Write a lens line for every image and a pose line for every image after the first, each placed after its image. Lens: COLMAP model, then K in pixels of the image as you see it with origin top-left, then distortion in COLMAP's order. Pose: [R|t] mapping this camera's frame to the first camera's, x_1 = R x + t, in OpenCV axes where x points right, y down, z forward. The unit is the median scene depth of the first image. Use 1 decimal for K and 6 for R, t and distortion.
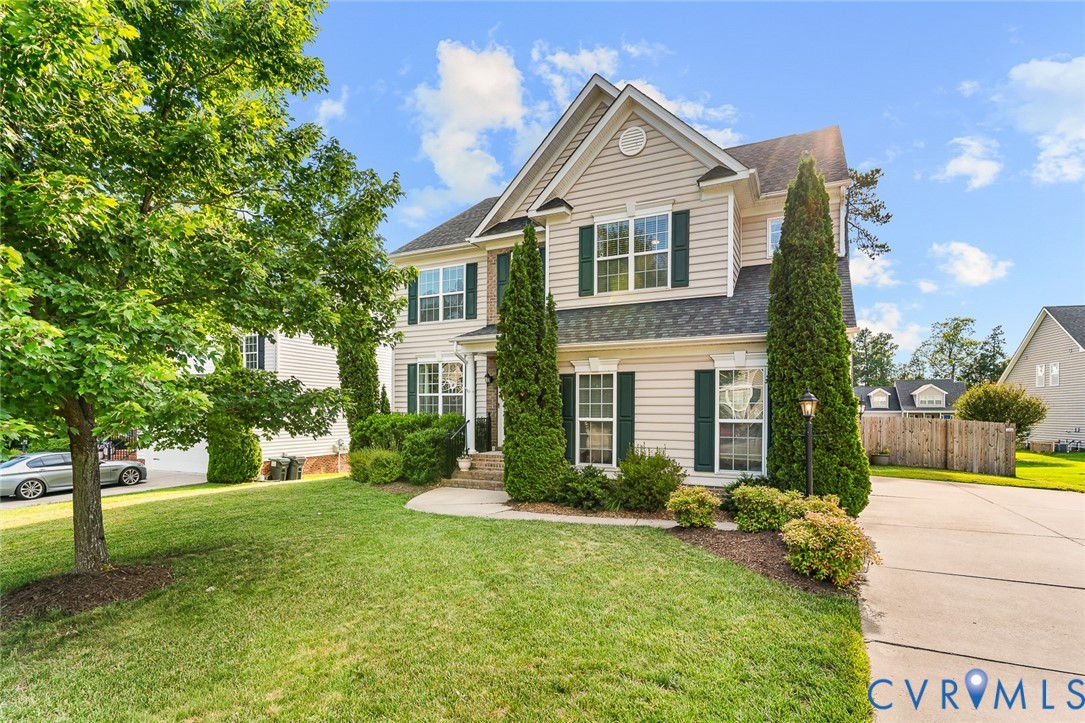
lens RADIAL K [[535.5, 0, 551.0], [0, 535.5, 419.0], [0, 0, 1]] dist [-0.011903, -0.000862]
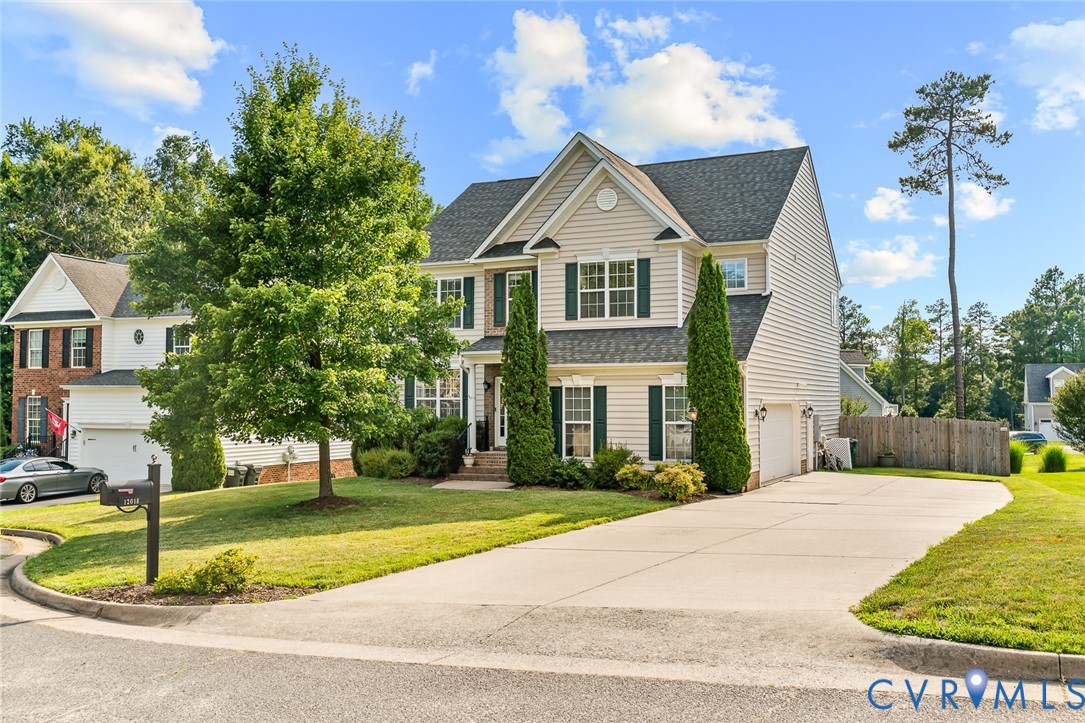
lens RADIAL K [[1004.3, 0, 537.0], [0, 1004.3, 351.9], [0, 0, 1]] dist [-0.041930, 0.000000]
pose [[0.999965, -0.005937, -0.005894, 0.000381], [0.005539, 0.997848, -0.065336, -0.009583], [0.006269, 0.065301, 0.997846, -1.239132]]
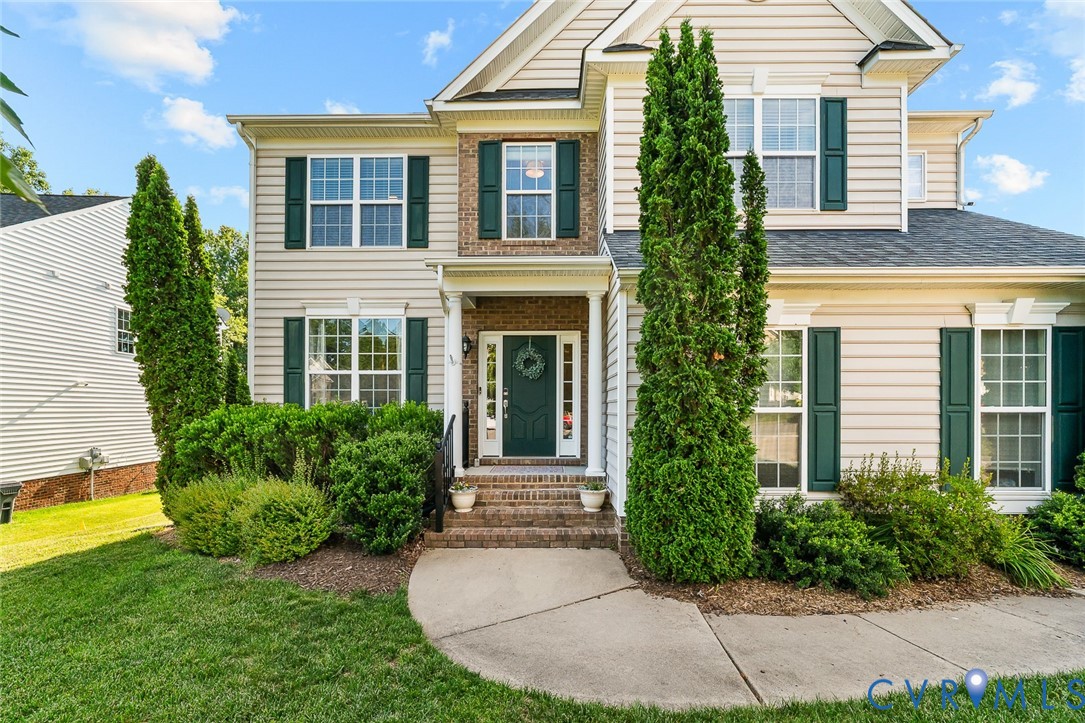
lens RADIAL K [[453.1, 0, 552.2], [0, 453.1, 408.6], [0, 0, 1]] dist [-0.009750, -0.000757]
pose [[0.899340, -0.006157, 0.437208, -0.290154], [0.010696, 0.999911, -0.007920, 0.000524], [-0.437120, 0.011799, 0.899326, 0.584564]]
